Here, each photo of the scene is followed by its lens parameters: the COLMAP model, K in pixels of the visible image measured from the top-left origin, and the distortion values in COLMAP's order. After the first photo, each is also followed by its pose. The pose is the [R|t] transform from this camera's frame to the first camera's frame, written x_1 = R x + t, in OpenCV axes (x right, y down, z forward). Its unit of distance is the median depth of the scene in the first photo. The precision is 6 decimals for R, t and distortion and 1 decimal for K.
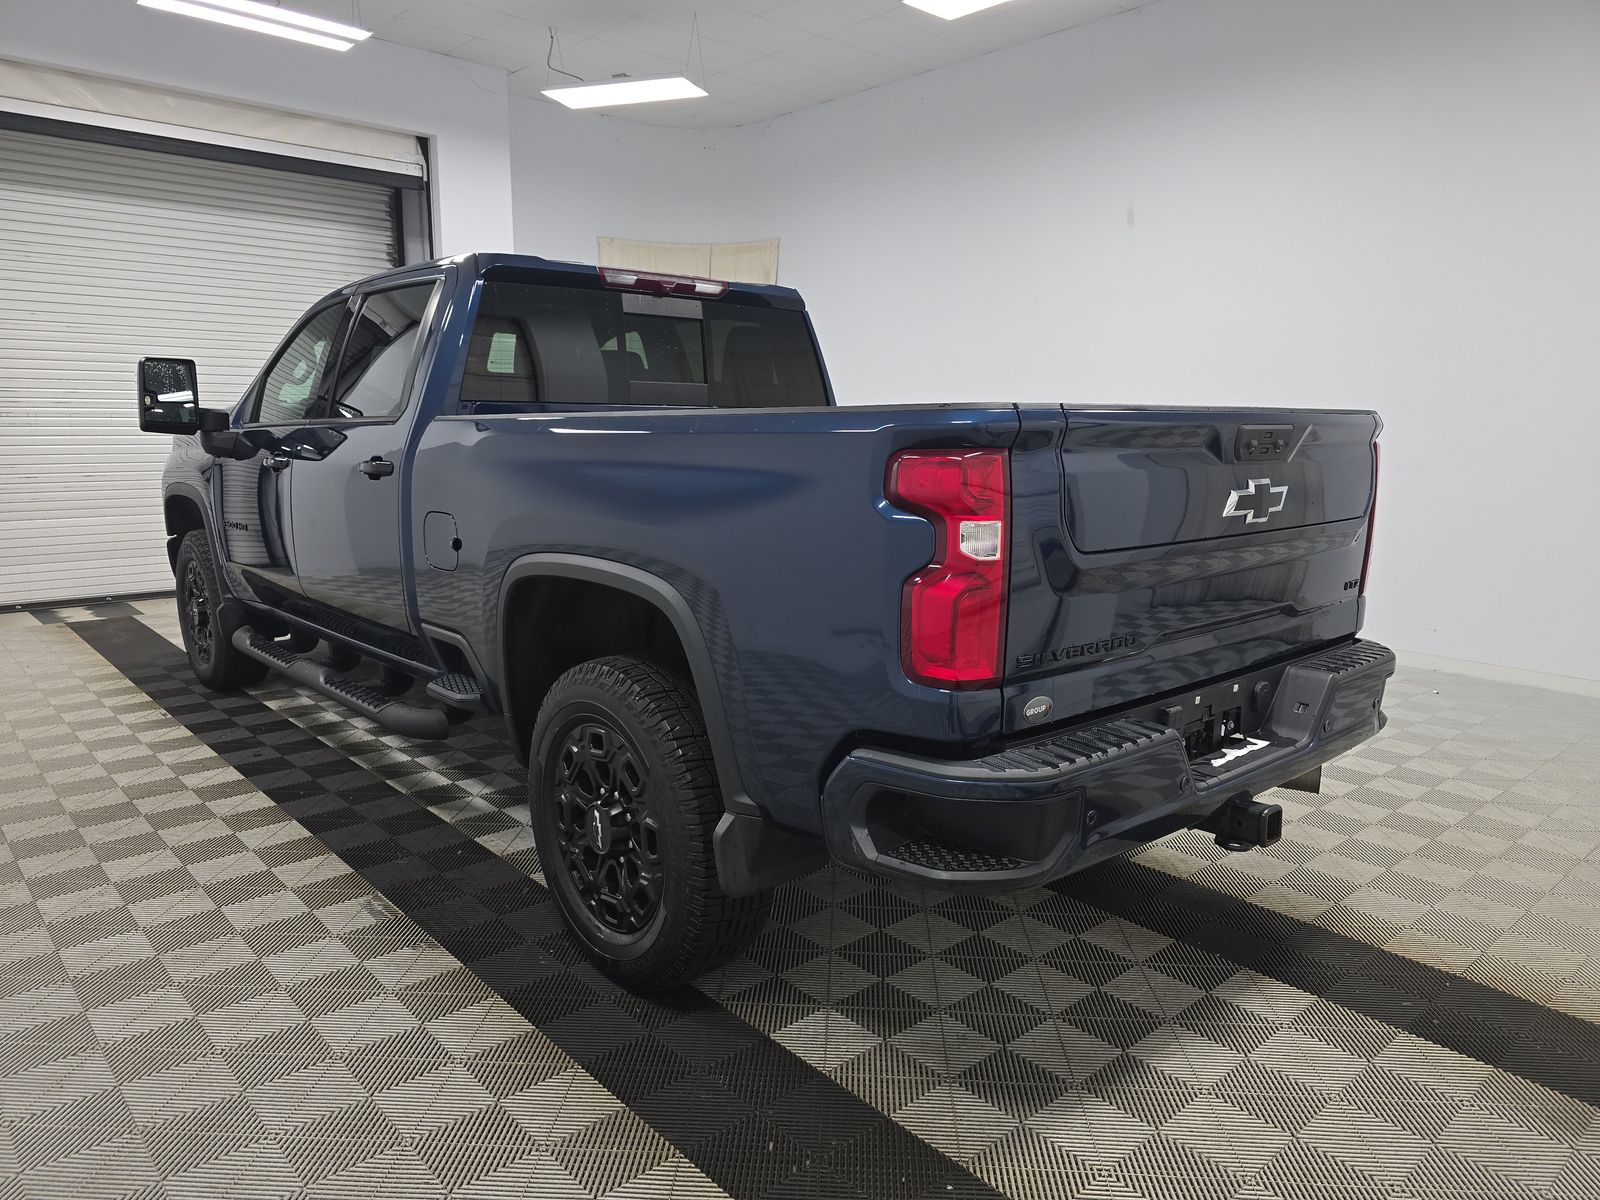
lens RADIAL K [[1073.5, 0, 800.0], [0, 1073.5, 600.0], [0, 0, 1]] dist [0.054479, -0.045833]
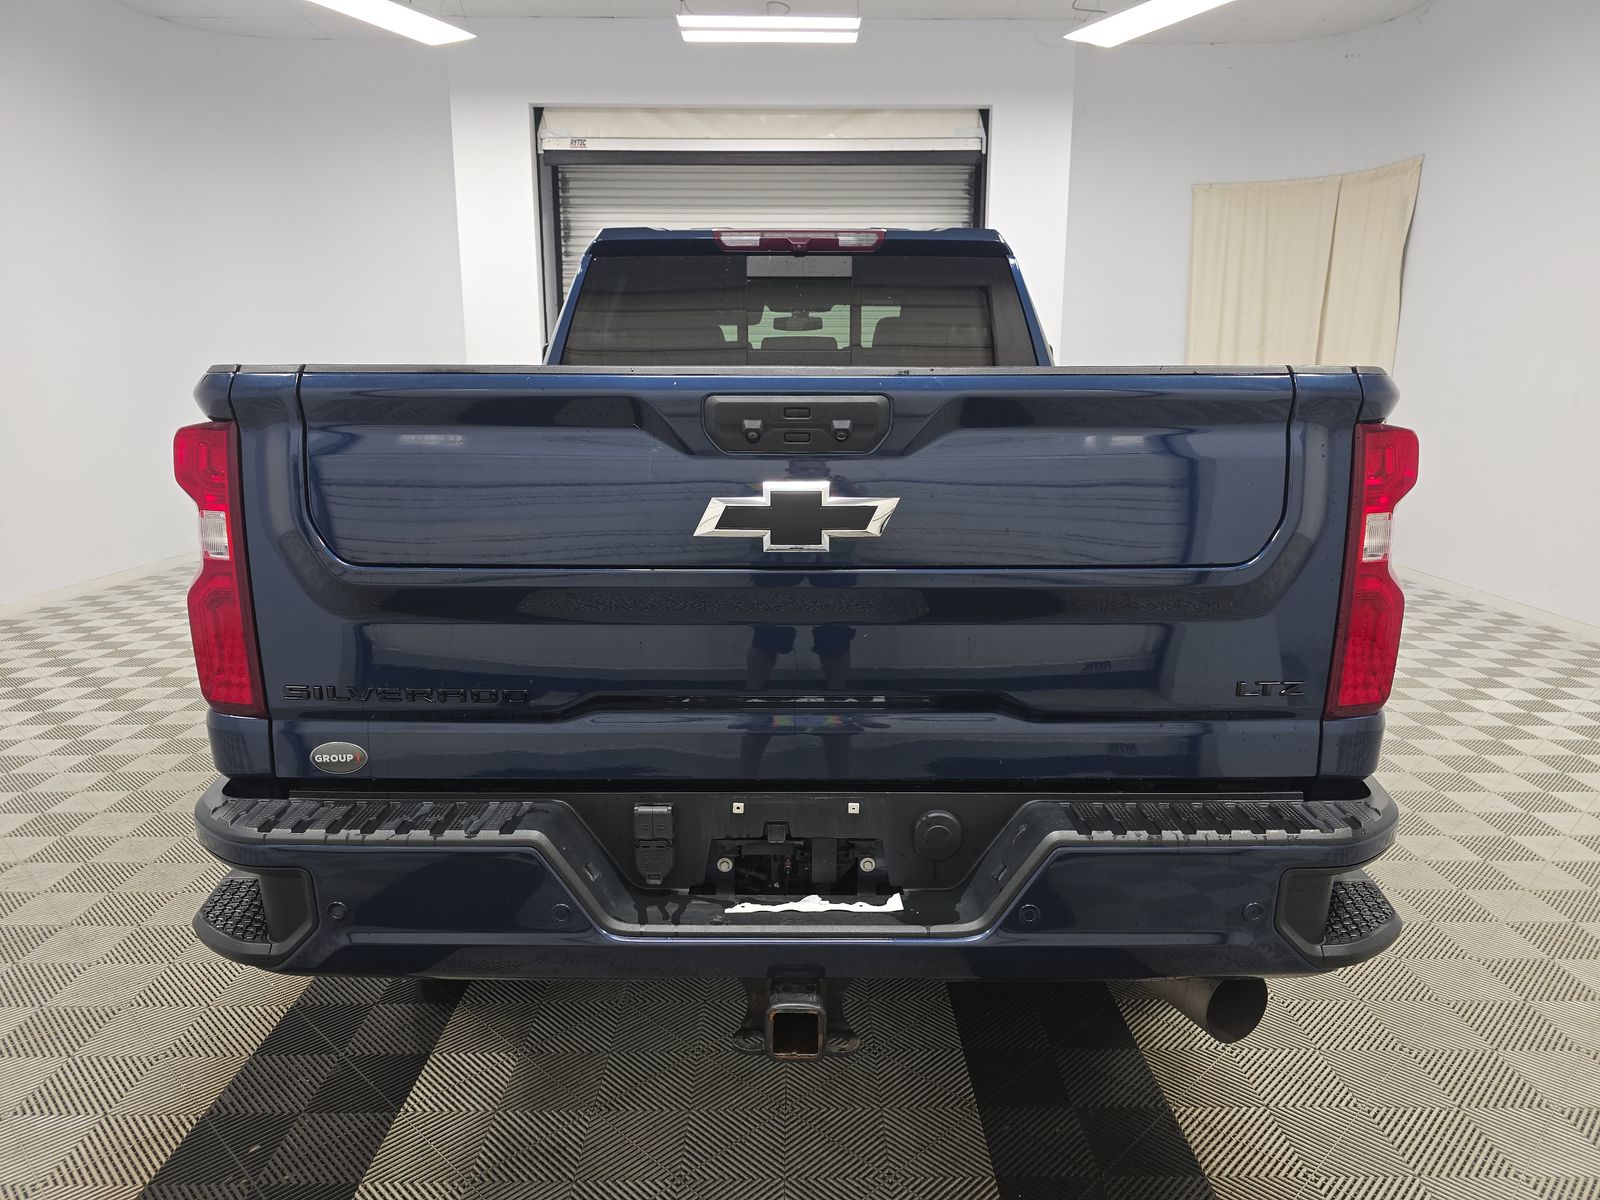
lens RADIAL K [[1073.5, 0, 800.0], [0, 1073.5, 600.0], [0, 0, 1]] dist [0.054479, -0.045833]
pose [[0.751493, 0.120397, -0.648662, 0.512093], [-0.105364, 0.992490, 0.062148, -0.050924], [0.651273, 0.021642, 0.758535, 0.325132]]
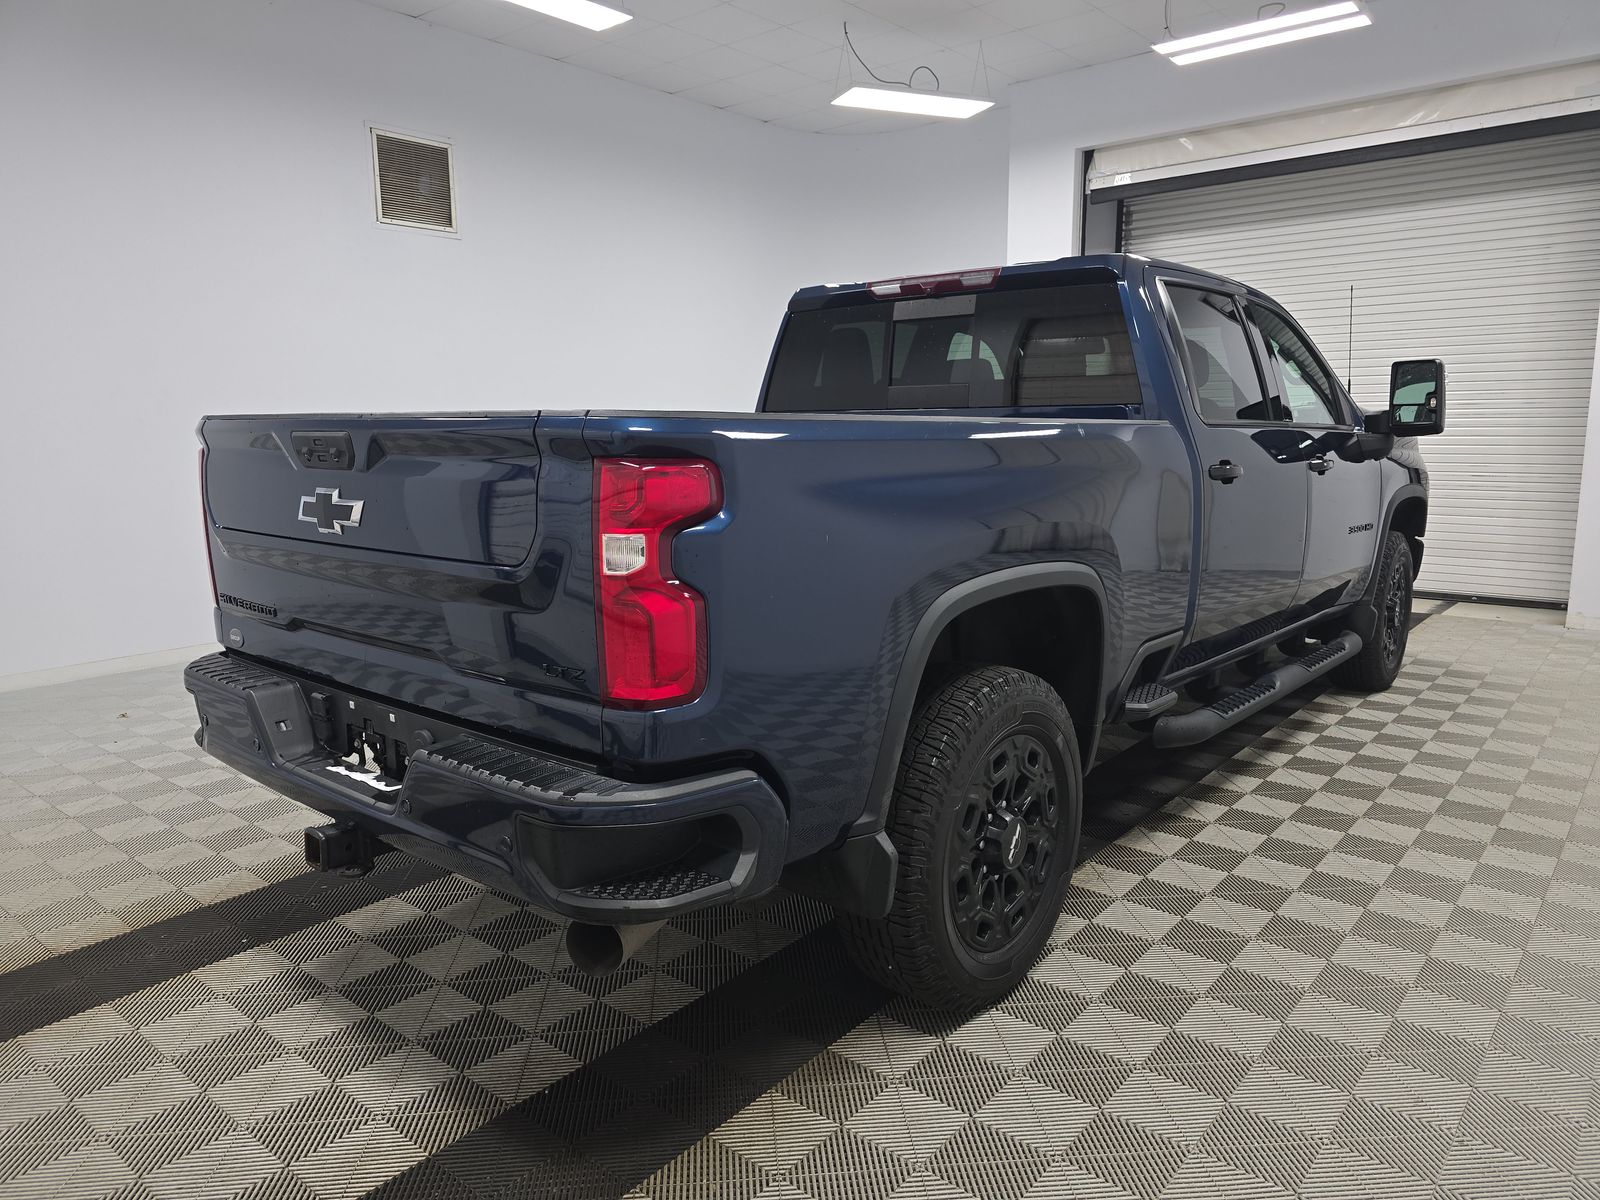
lens RADIAL K [[1089.2, 0, 790.5], [0, 1089.2, 595.0], [0, 0, 1]] dist [0.041506, -0.051366]
pose [[0.139124, 0.146277, -0.979412, 0.888691], [-0.150459, 0.980670, 0.125092, -0.124817], [0.978778, 0.129958, 0.158443, 0.771393]]
